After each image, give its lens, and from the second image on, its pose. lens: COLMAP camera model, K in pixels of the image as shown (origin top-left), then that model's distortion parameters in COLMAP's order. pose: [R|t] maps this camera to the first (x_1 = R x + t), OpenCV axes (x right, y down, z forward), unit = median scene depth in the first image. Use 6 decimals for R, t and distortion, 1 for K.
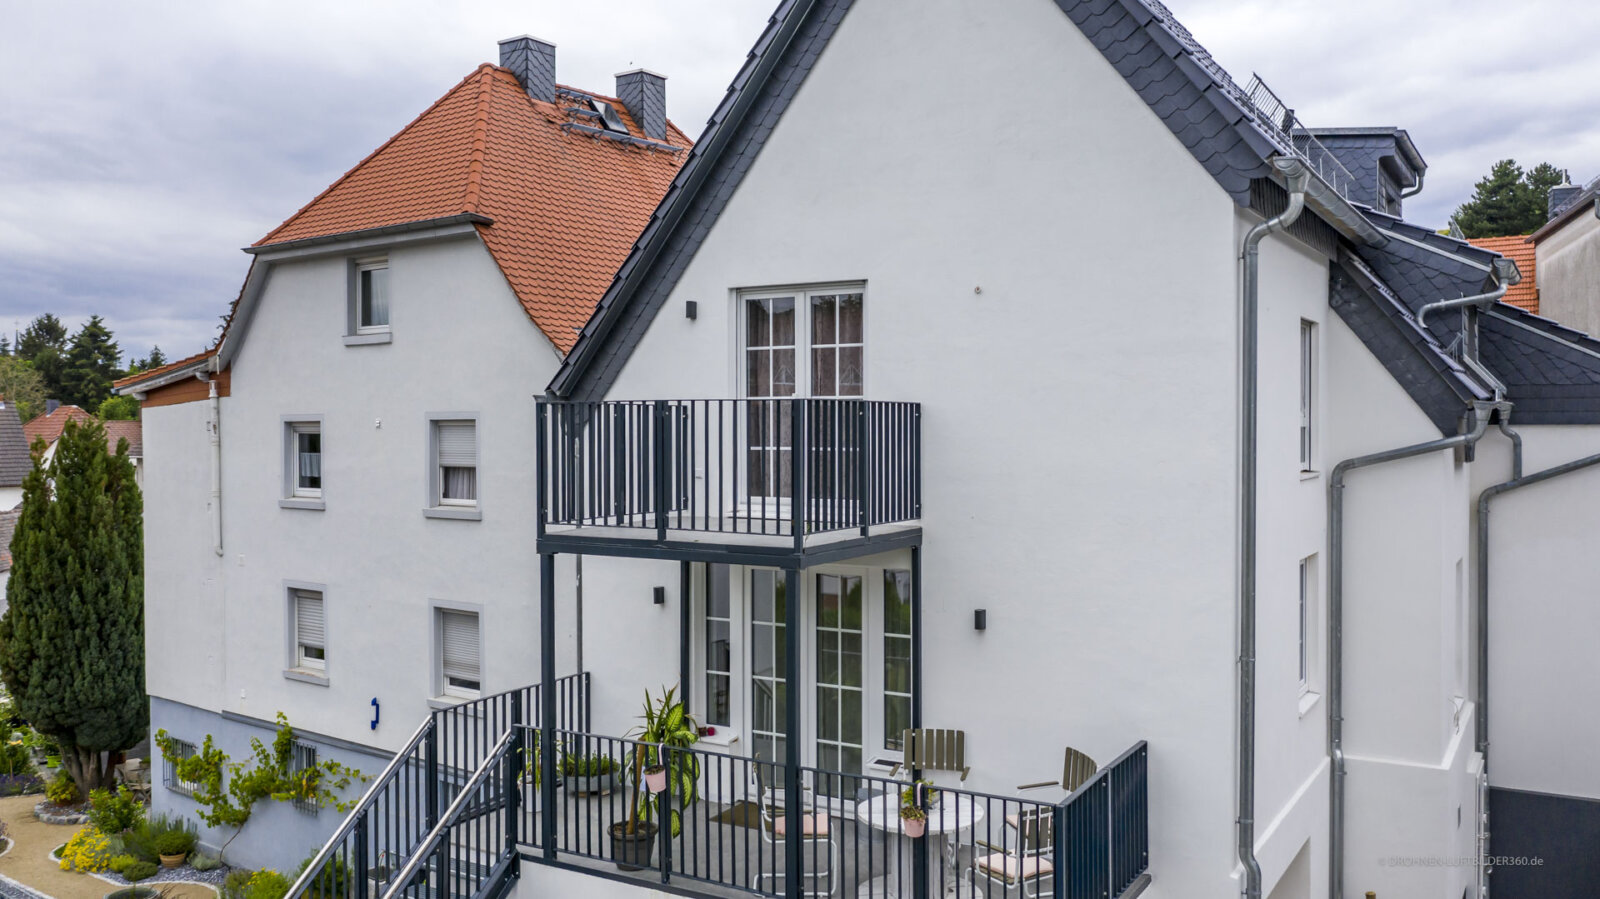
lens RADIAL K [[1322.6, 0, 764.8], [0, 1322.6, 447.2], [0, 0, 1]] dist [-0.008179, 0.013963]
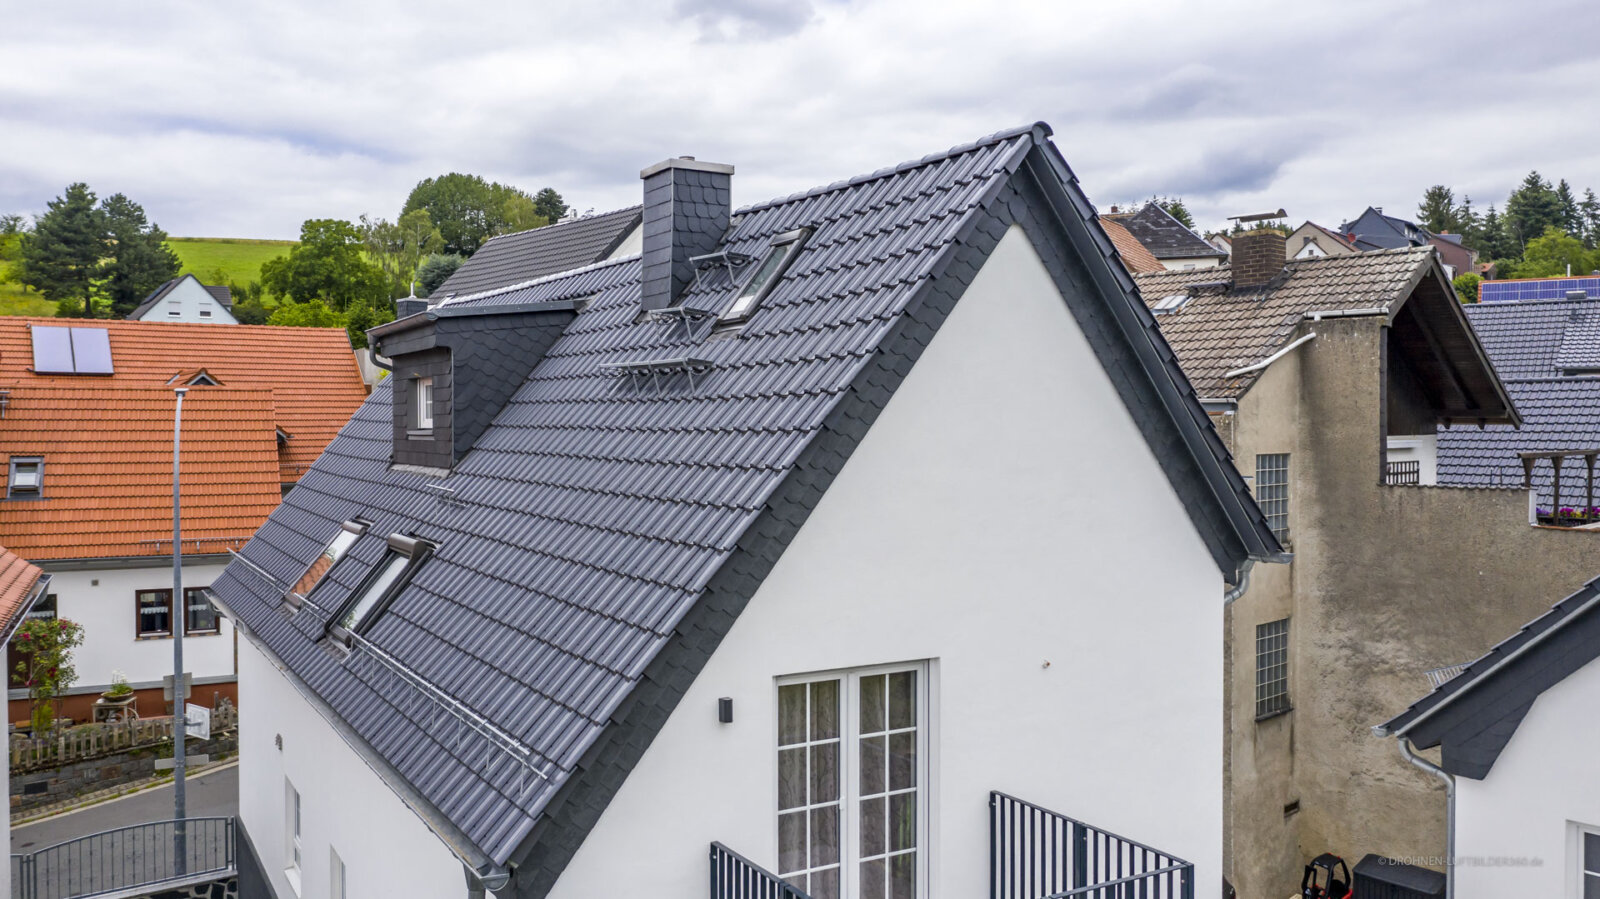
lens RADIAL K [[1322.6, 0, 823.6], [0, 1322.6, 448.9], [0, 0, 1]] dist [-0.008179, 0.013963]
pose [[0.465345, -0.014677, 0.885008, -0.394714], [0.013398, 0.999865, 0.009537, -0.149119], [-0.885028, 0.007419, 0.465478, 0.359595]]
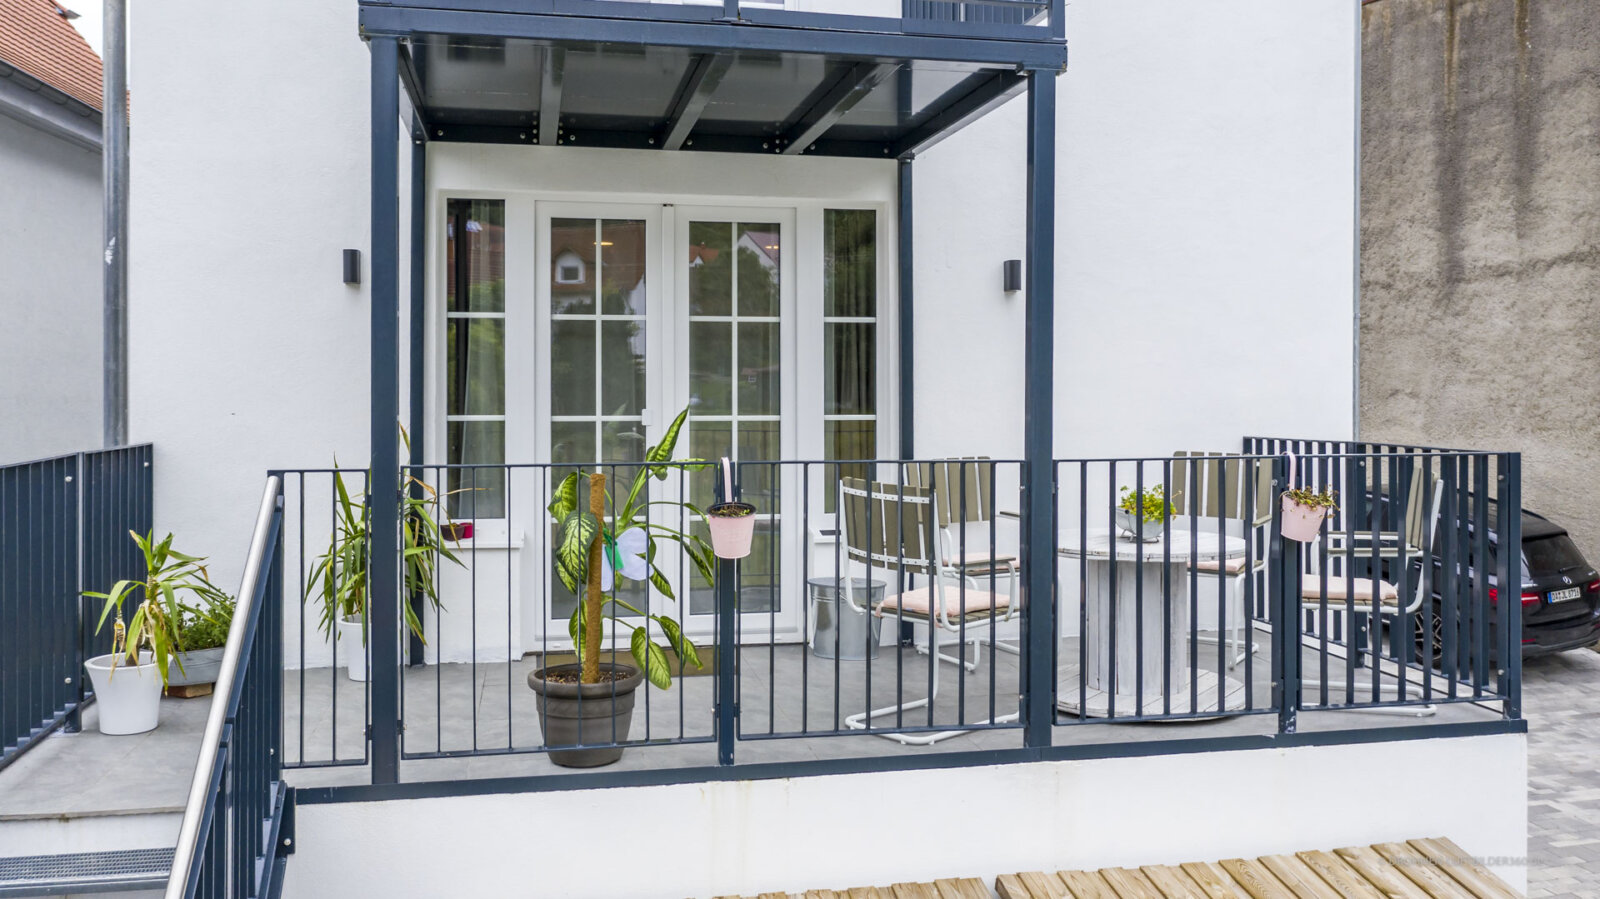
lens RADIAL K [[1322.6, 0, 792.8], [0, 1322.6, 450.2], [0, 0, 1]] dist [-0.008179, 0.013963]
pose [[0.738927, -0.022206, 0.673420, -0.175454], [0.005688, 0.999627, 0.026722, 0.100831], [-0.673762, -0.015915, 0.738777, 0.313314]]
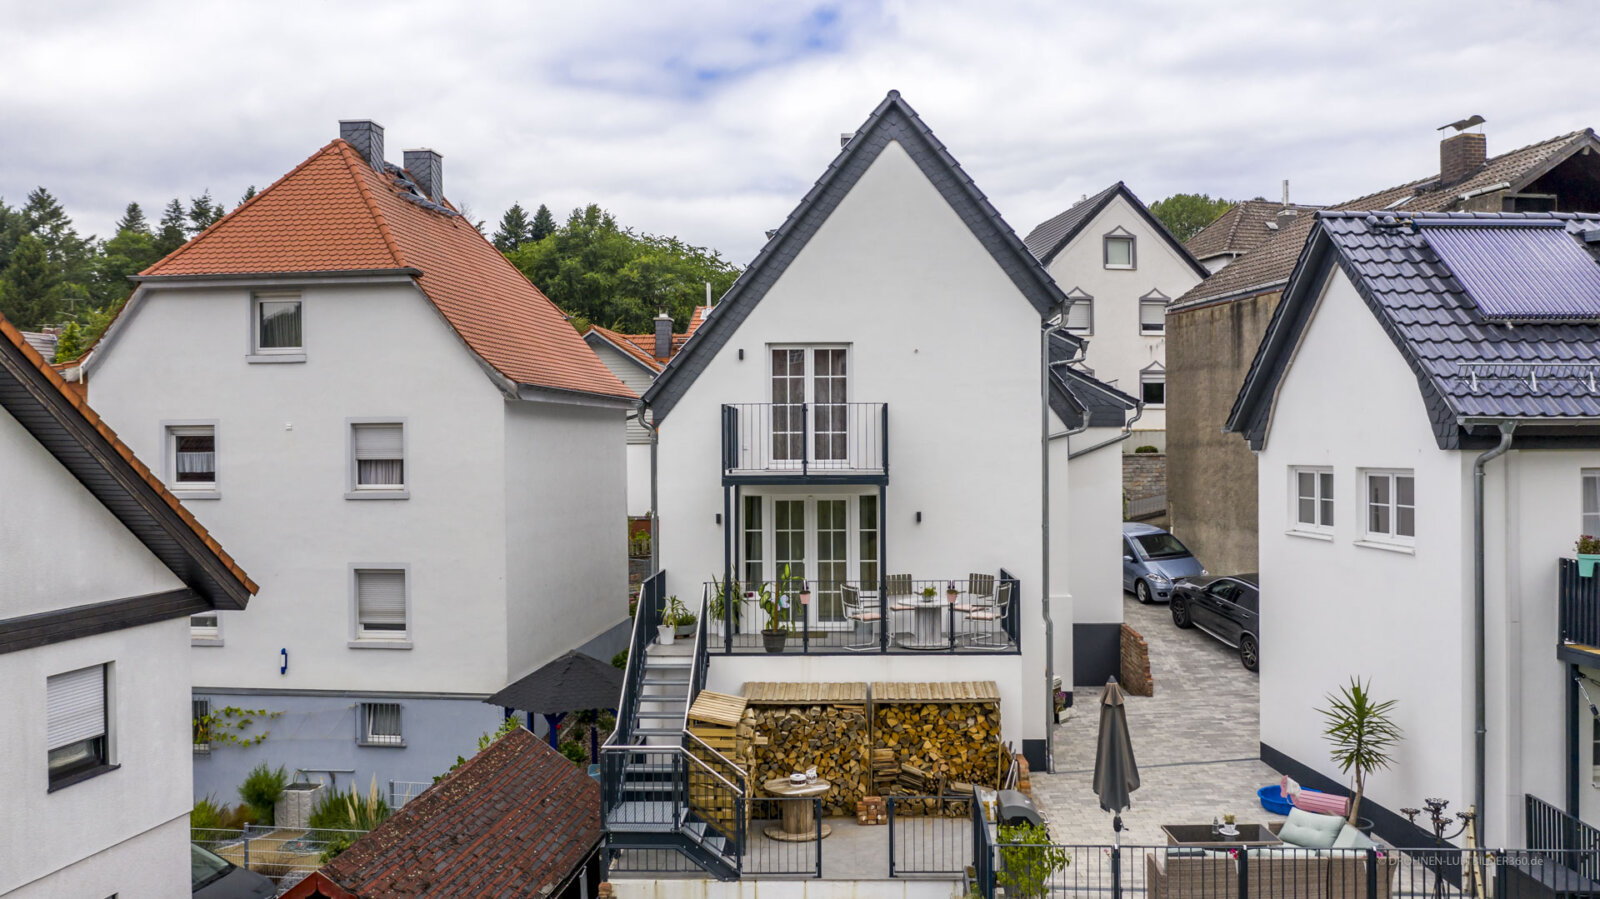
lens RADIAL K [[1322.6, 0, 814.1], [0, 1322.6, 457.5], [0, 0, 1]] dist [-0.008179, 0.013963]
pose [[0.870886, -0.005338, 0.491456, -0.490668], [0.011837, 0.999879, -0.010117, 0.030702], [-0.491342, 0.014628, 0.870844, -0.337515]]
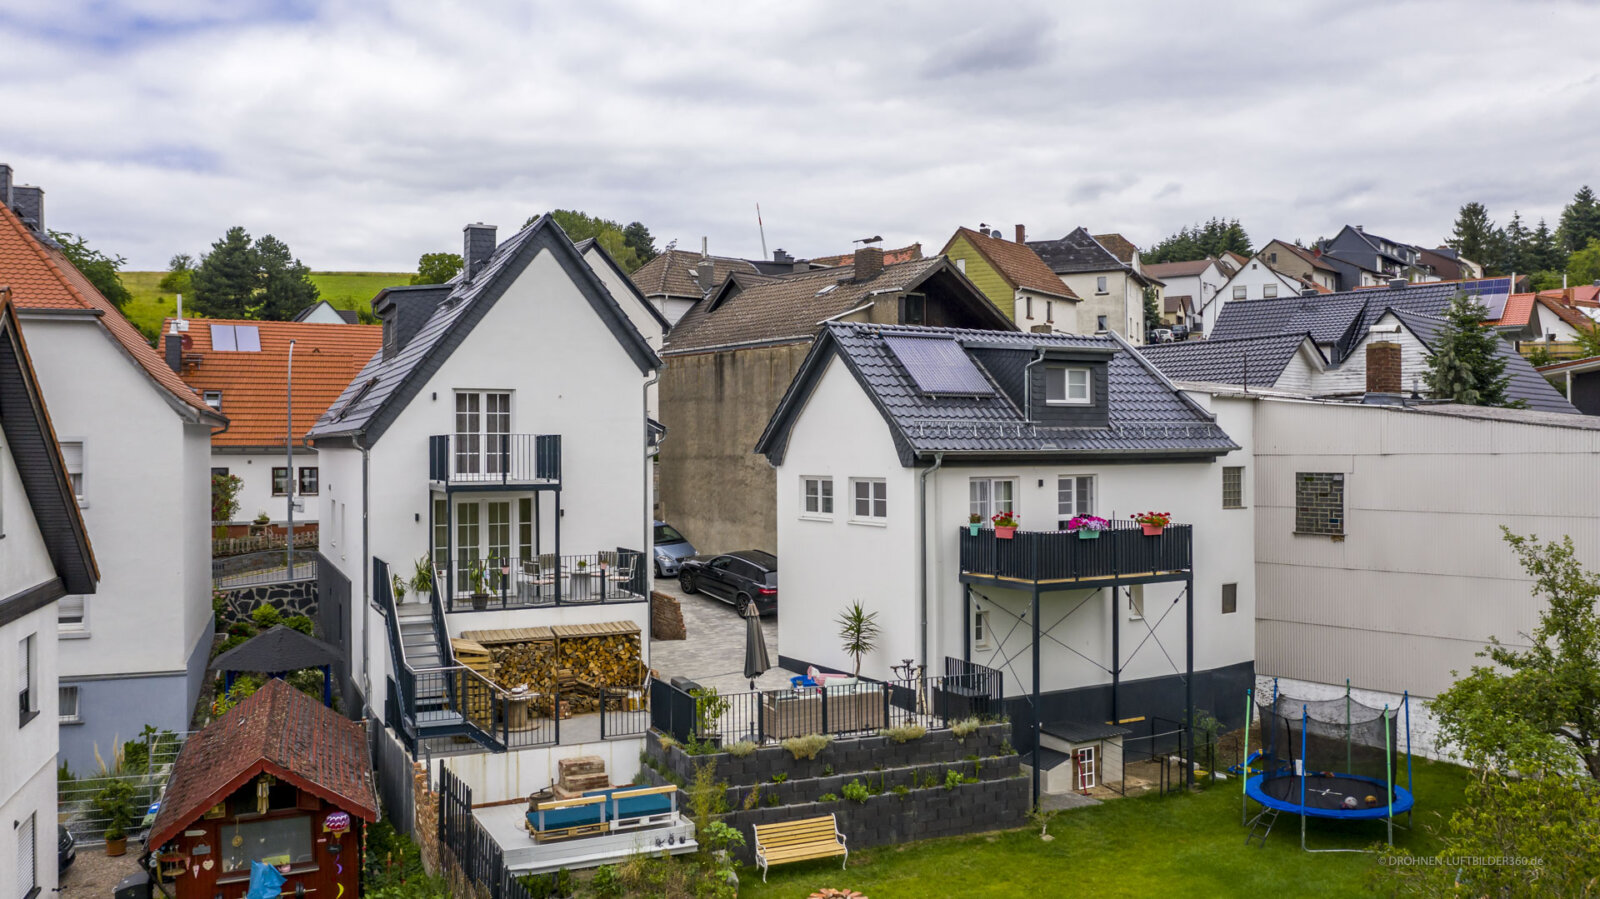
lens RADIAL K [[1322.6, 0, 822.3], [0, 1322.6, 445.7], [0, 0, 1]] dist [-0.008179, 0.013963]
pose [[0.546045, 0.002881, 0.837751, -0.984354], [0.016382, 0.999766, -0.014115, 0.018271], [-0.837596, 0.021432, 0.545870, -0.523886]]
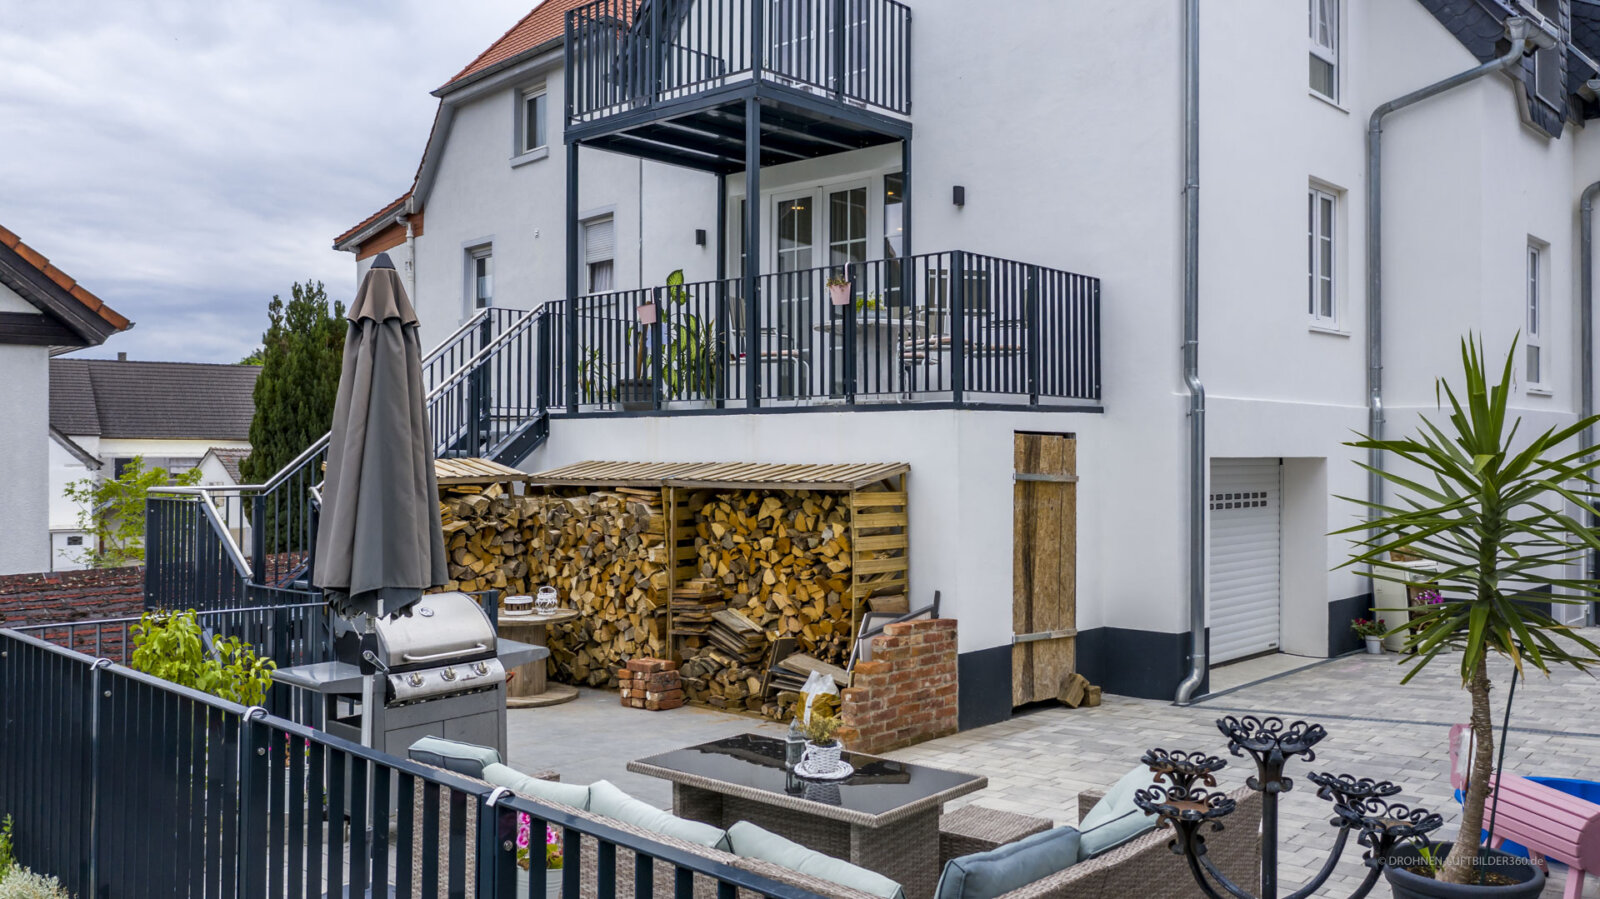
lens RADIAL K [[1322.6, 0, 753.7], [0, 1322.6, 436.8], [0, 0, 1]] dist [-0.008179, 0.013963]
pose [[0.979804, 0.007544, -0.199819, 0.110618], [-0.011792, 0.999729, -0.020074, 0.179834], [0.199614, 0.022024, 0.979627, -0.040264]]
